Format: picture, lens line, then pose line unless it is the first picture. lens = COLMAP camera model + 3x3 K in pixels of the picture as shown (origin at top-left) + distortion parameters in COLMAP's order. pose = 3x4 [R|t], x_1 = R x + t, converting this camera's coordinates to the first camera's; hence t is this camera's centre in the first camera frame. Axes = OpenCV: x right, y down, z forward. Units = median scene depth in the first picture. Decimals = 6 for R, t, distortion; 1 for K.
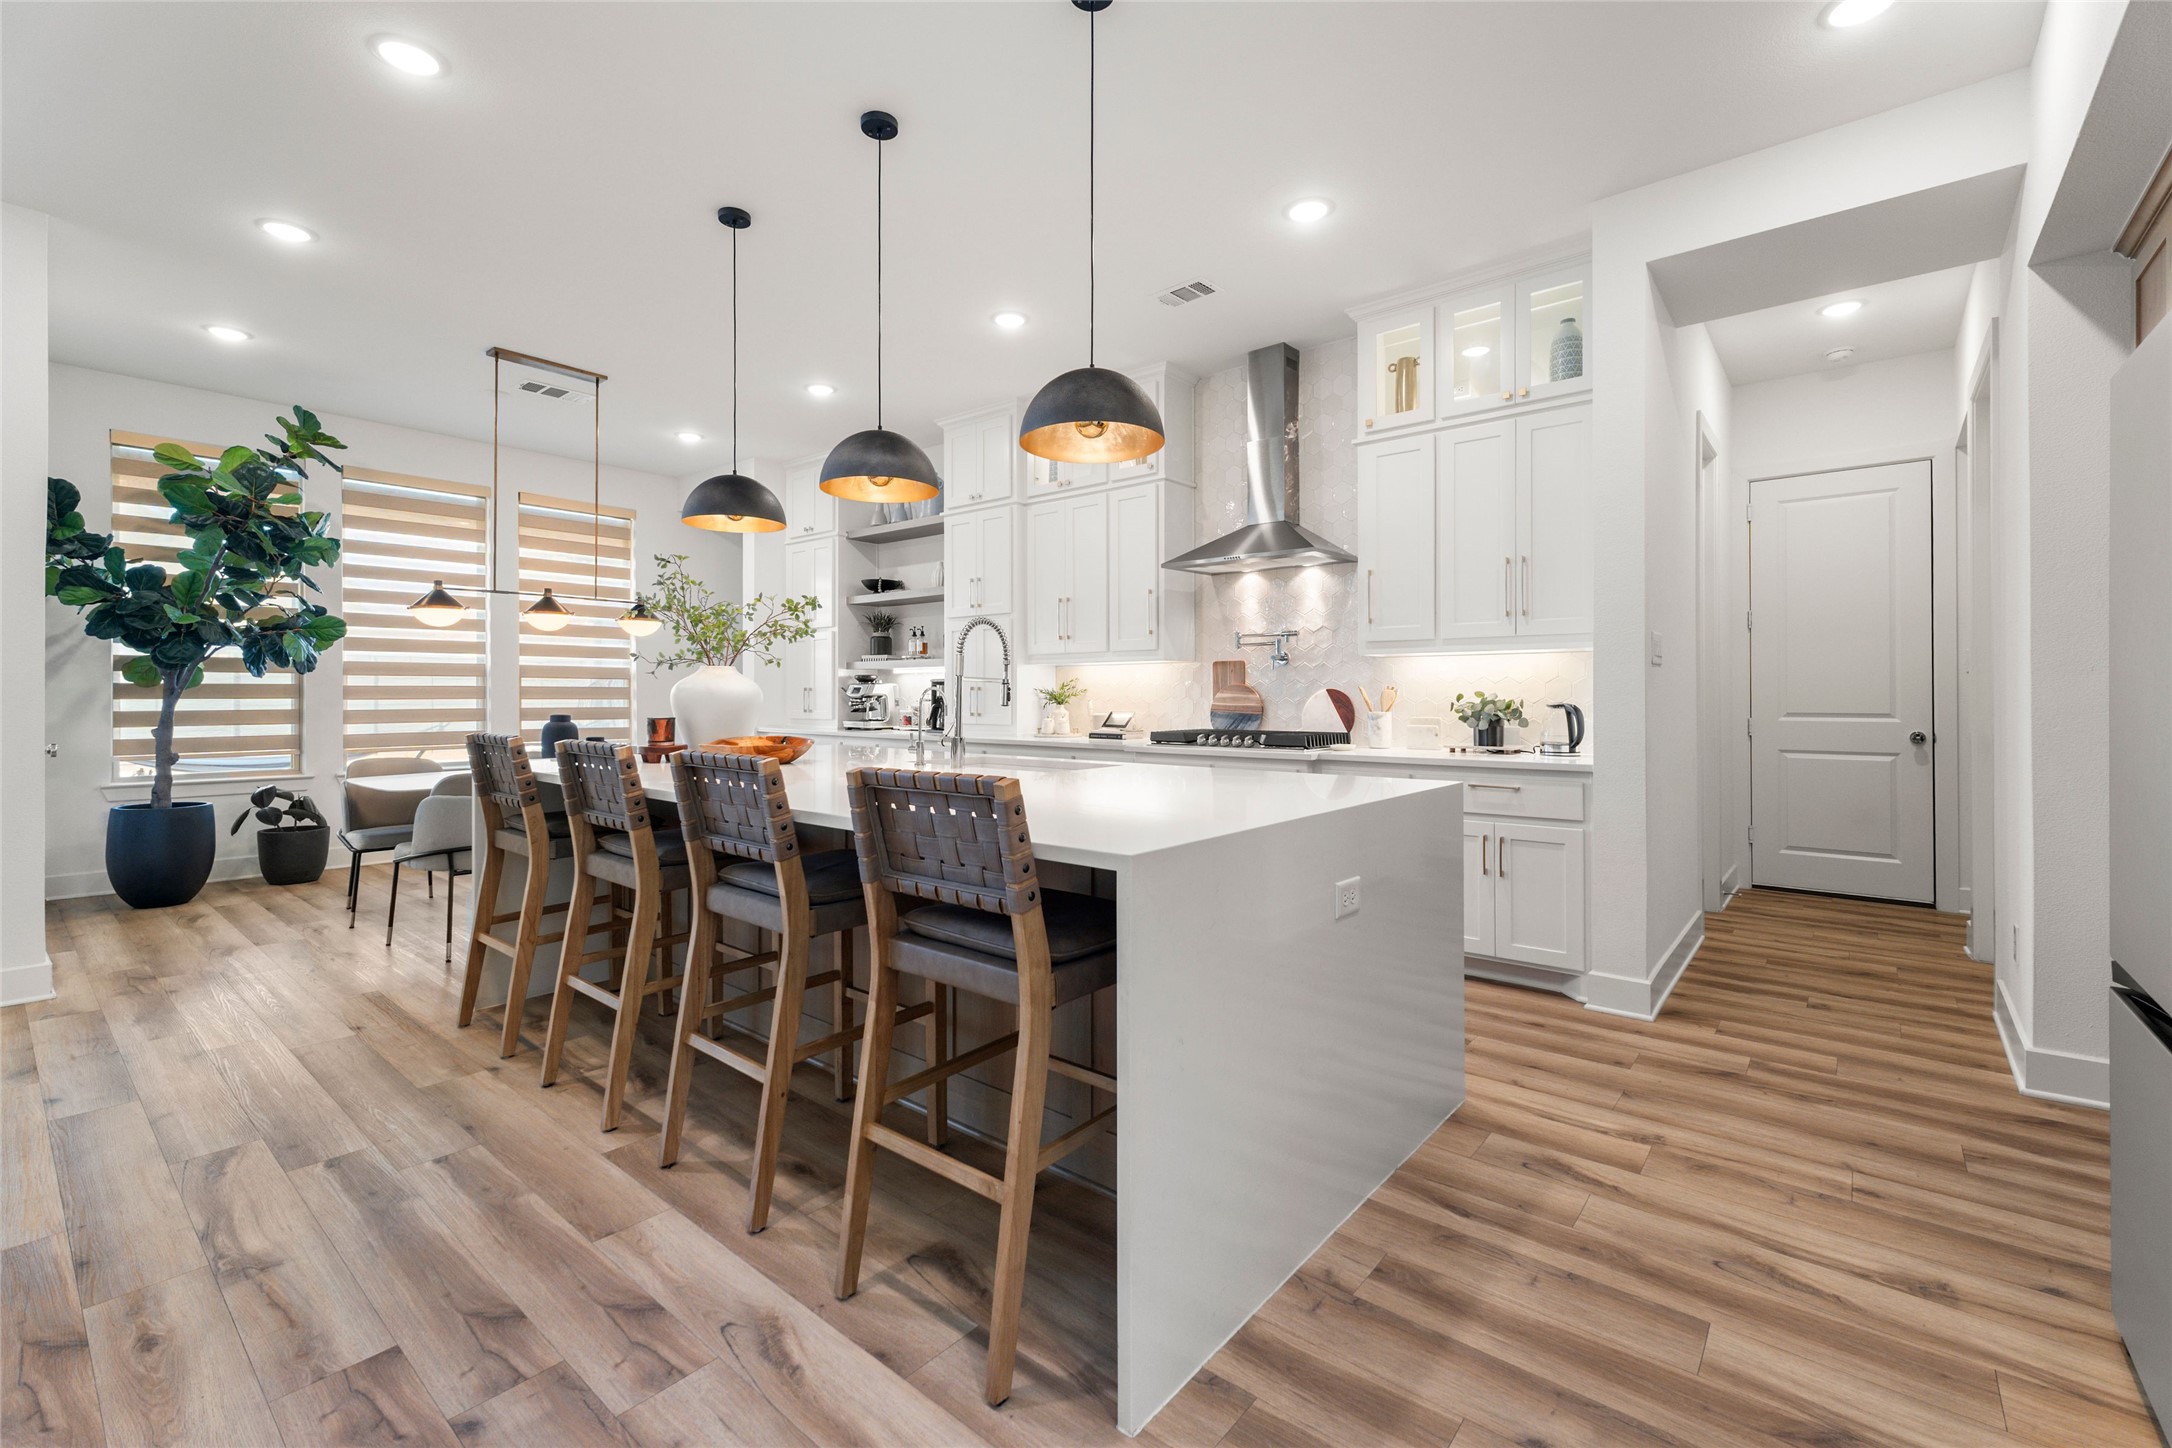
lens RADIAL K [[928.9, 0, 1093.7], [0, 928.9, 690.0], [0, 0, 1]] dist [0.000268, -0.000065]
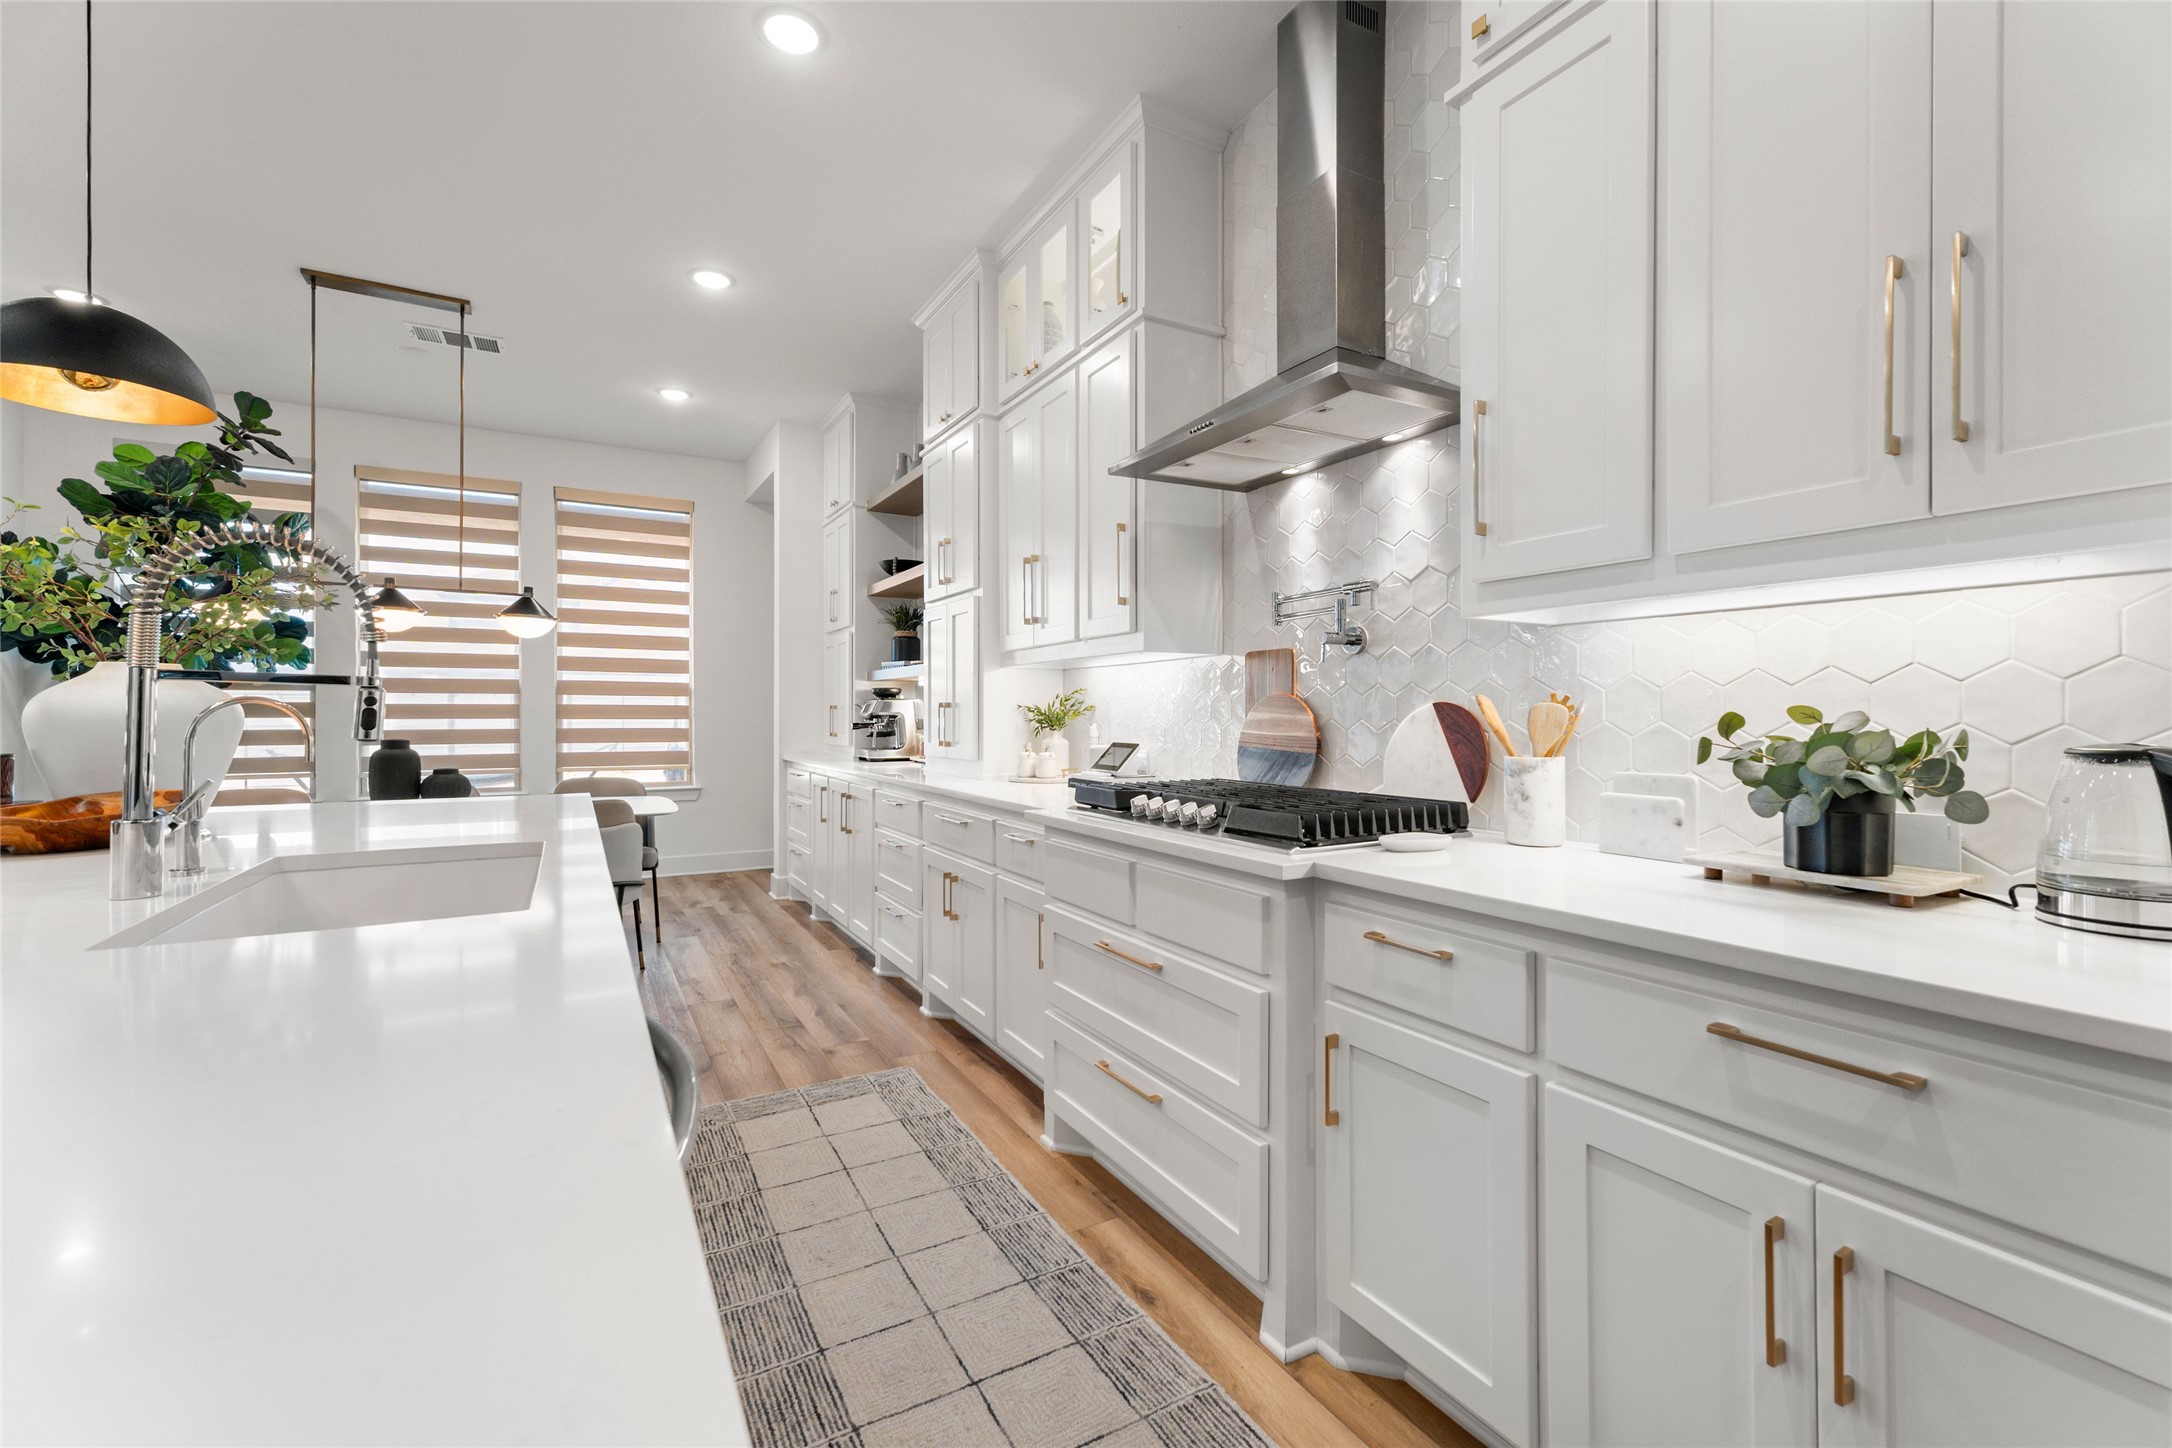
lens RADIAL K [[916.3, 0, 1089.4], [0, 916.3, 712.4], [0, 0, 1]] dist [0.001537, 0.000803]
pose [[0.935431, -0.000079, -0.353509, 0.236642], [0.001430, 0.999993, 0.003562, 0.001826], [0.353506, -0.003838, 0.935424, 0.486479]]
